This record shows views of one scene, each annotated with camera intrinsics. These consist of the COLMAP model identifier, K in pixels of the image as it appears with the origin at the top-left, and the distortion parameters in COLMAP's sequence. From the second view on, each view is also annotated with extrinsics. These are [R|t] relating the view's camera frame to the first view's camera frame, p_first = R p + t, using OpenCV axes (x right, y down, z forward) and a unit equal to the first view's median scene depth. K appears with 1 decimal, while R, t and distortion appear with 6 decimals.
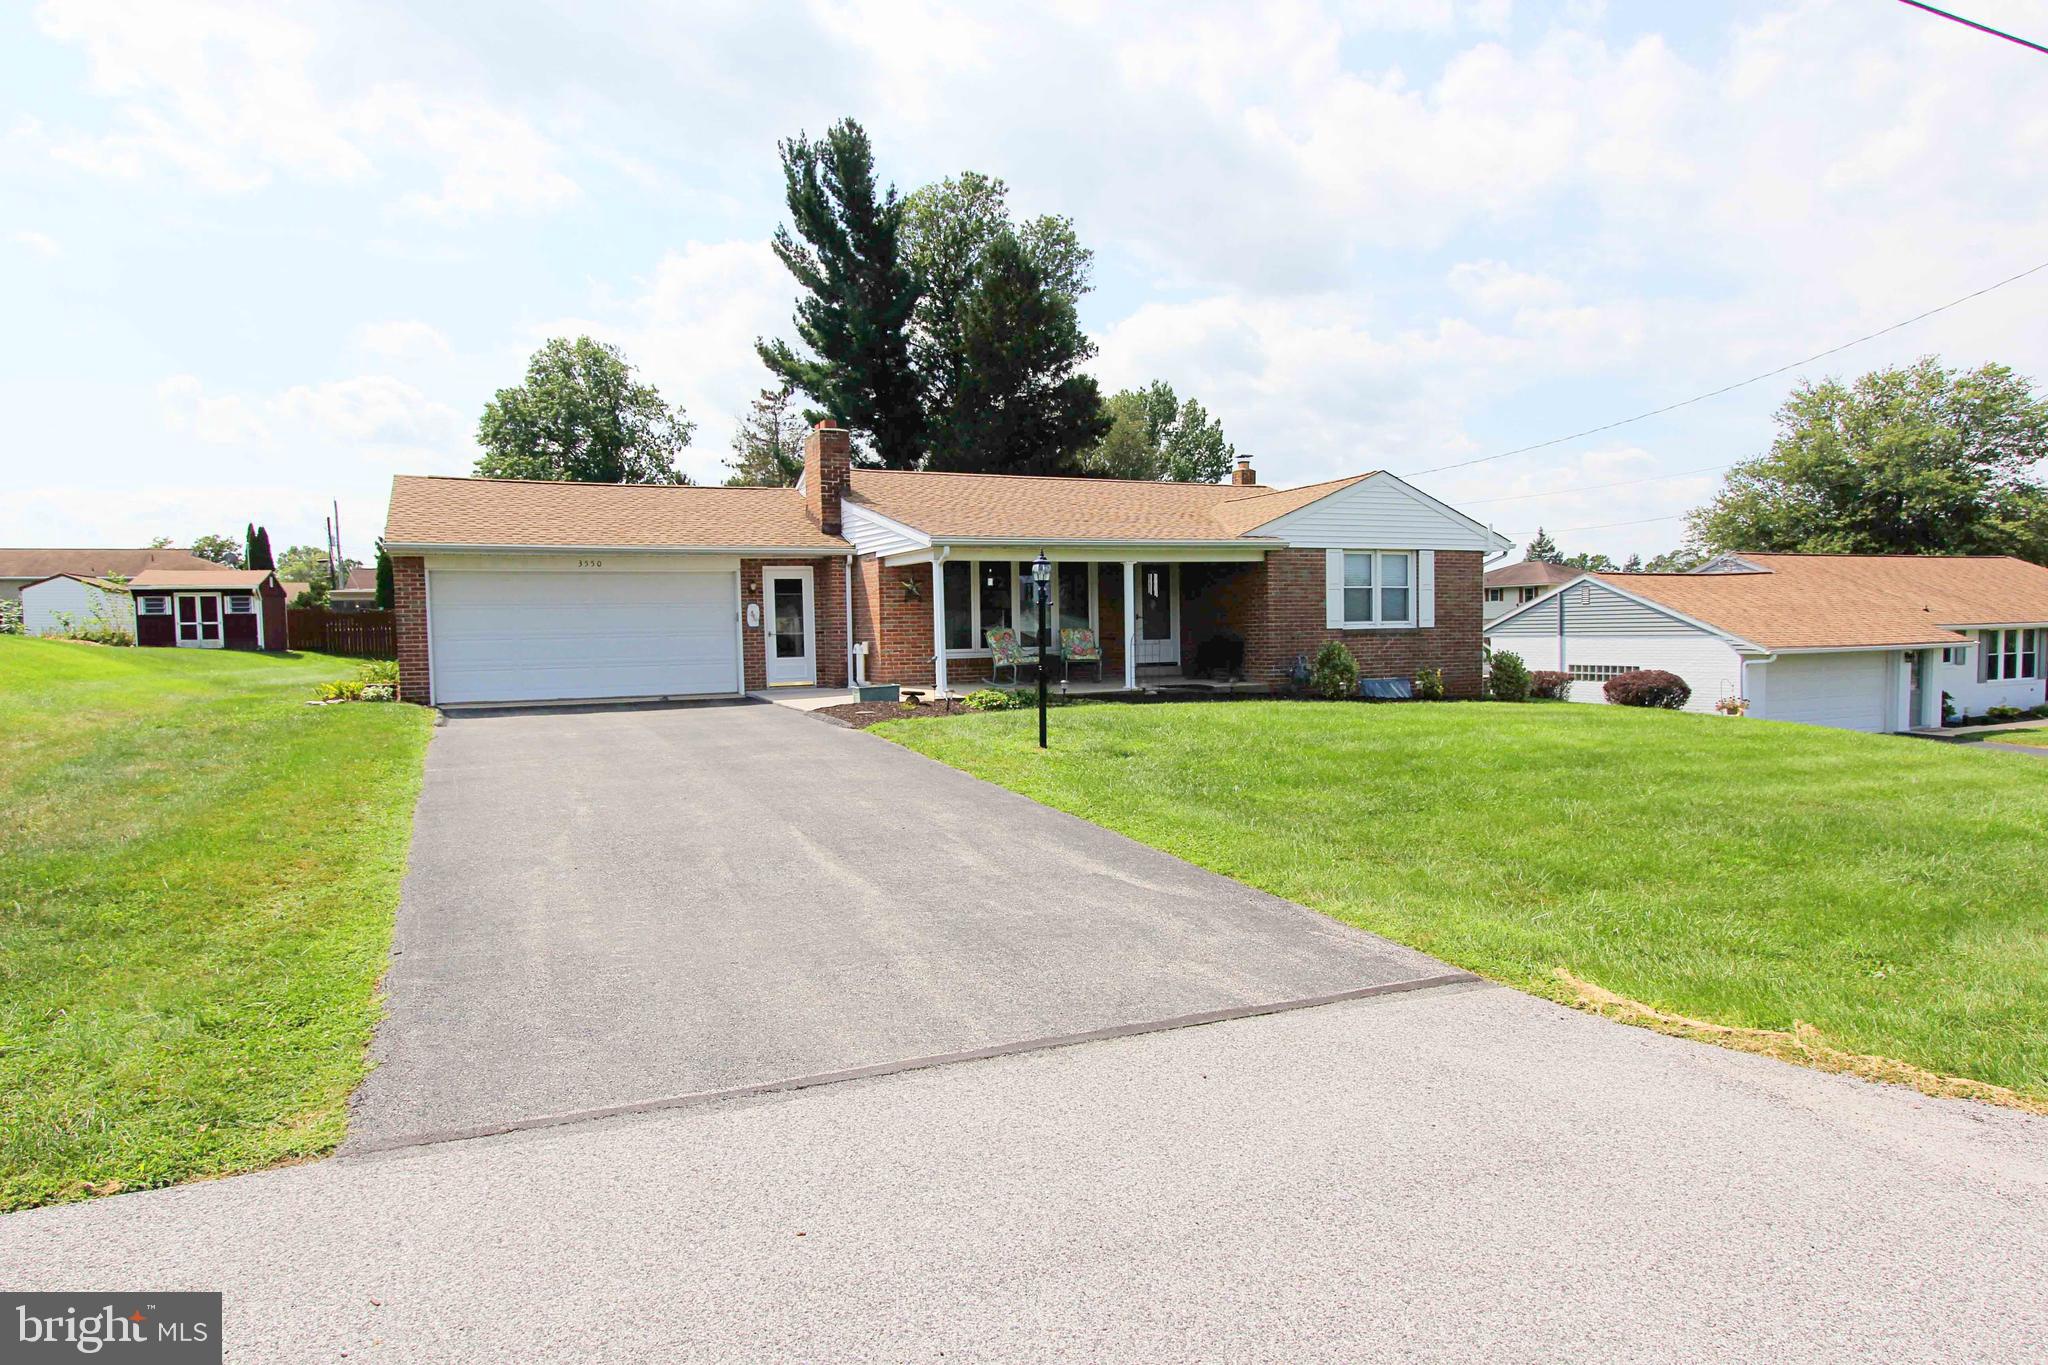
lens RADIAL K [[1200.8, 0, 1024.0], [0, 1200.8, 682.5], [0, 0, 1]] dist [-0.023846, -0.000046]
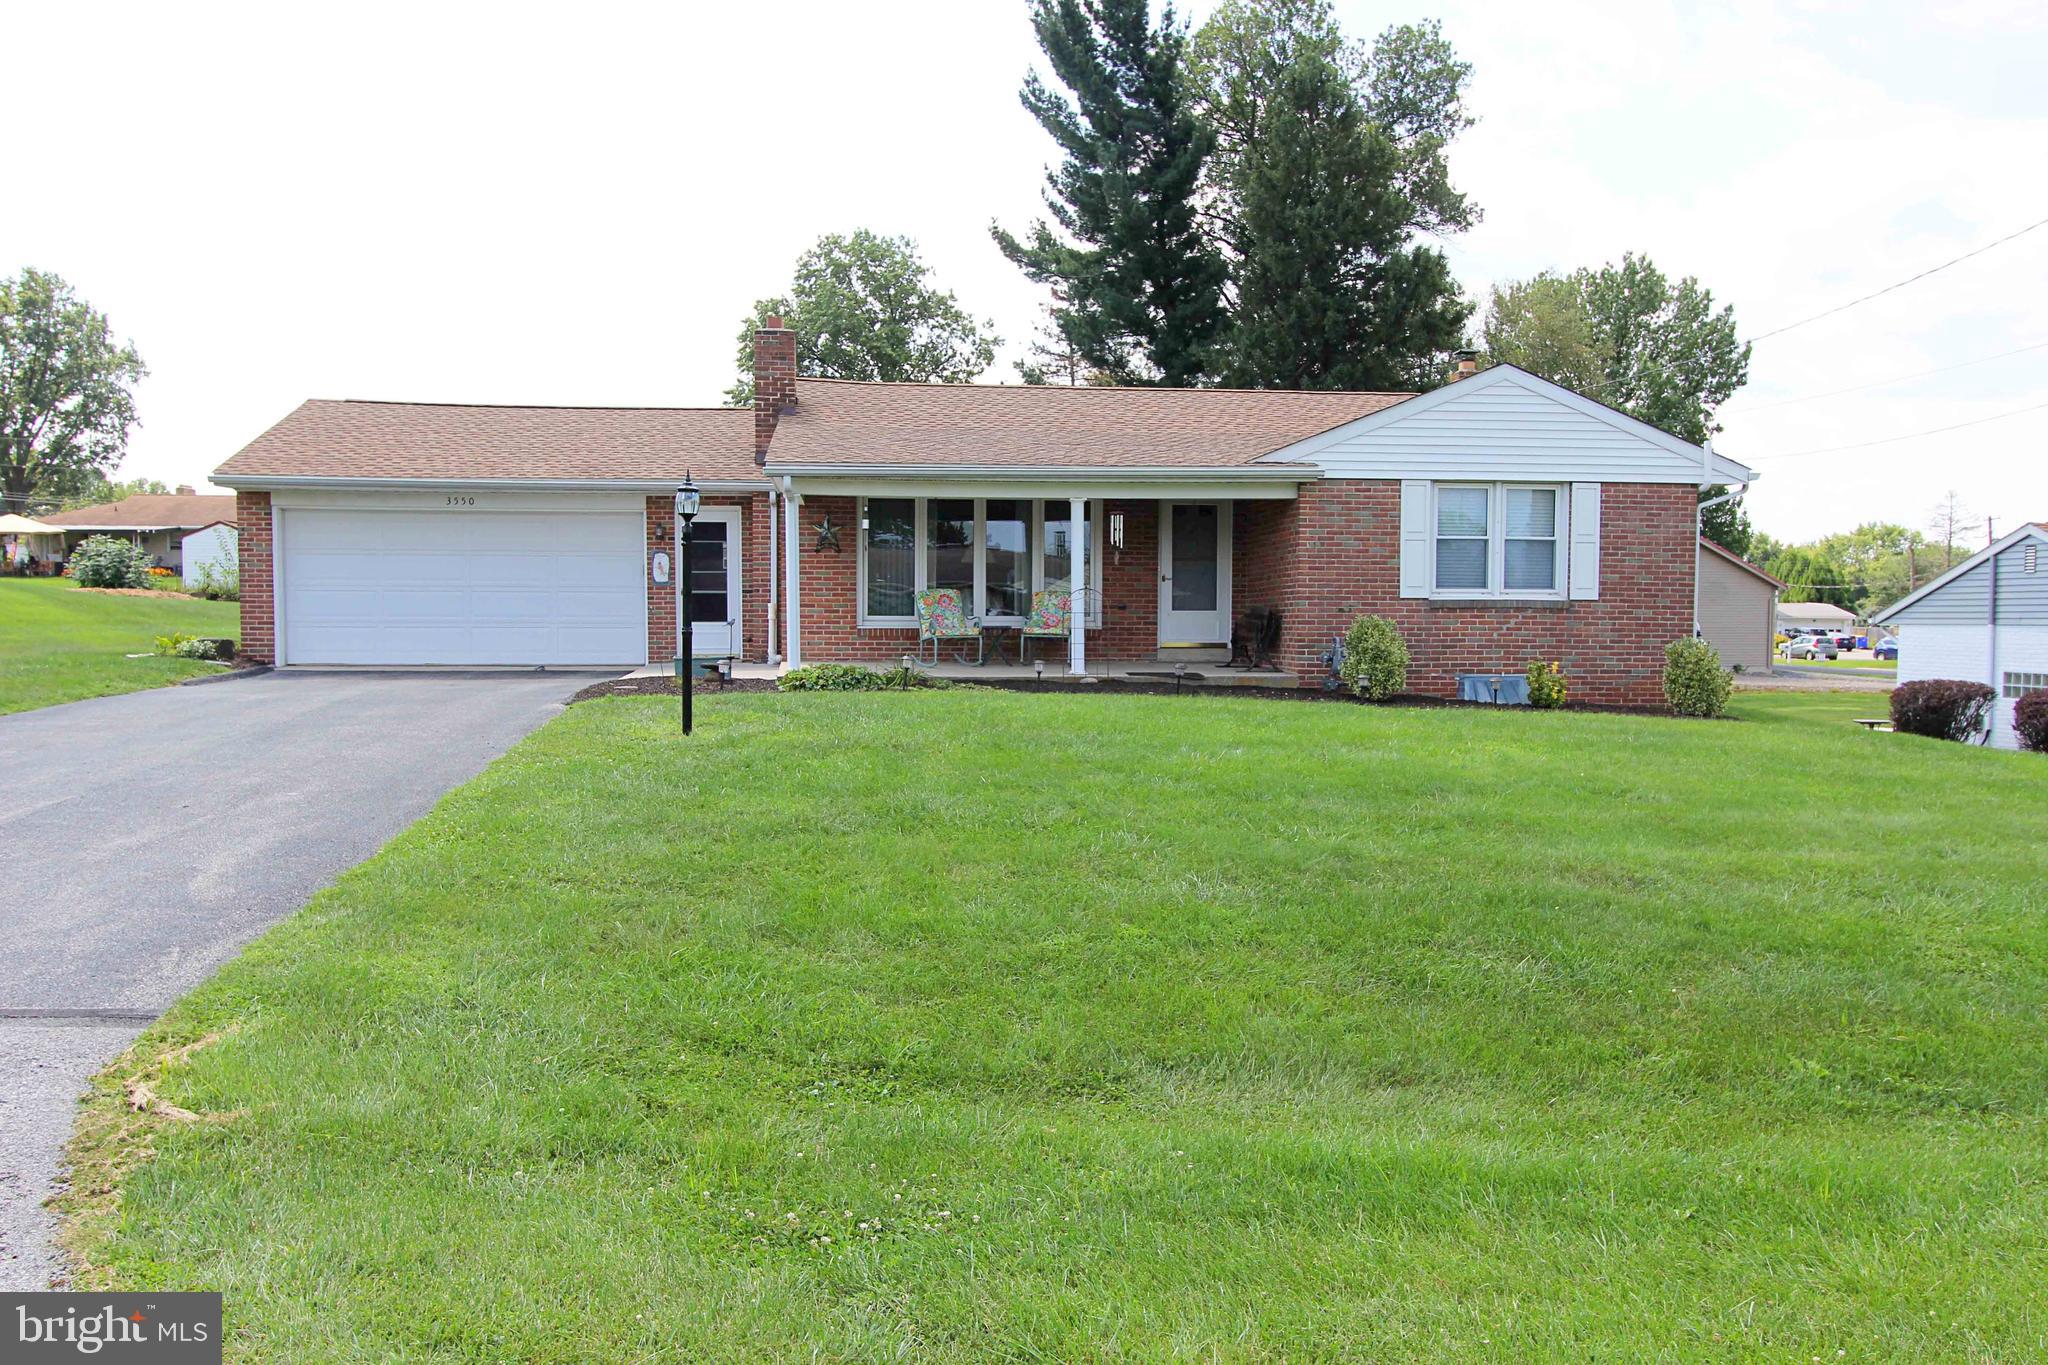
lens RADIAL K [[1618.0, 0, 1024.0], [0, 1618.0, 682.5], [0, 0, 1]] dist [-0.002954, 0.001974]
pose [[0.950619, 0.034377, -0.308452, 0.307385], [-0.034508, 0.999392, 0.005033, 0.005371], [0.308437, 0.005860, 0.951227, 0.058493]]
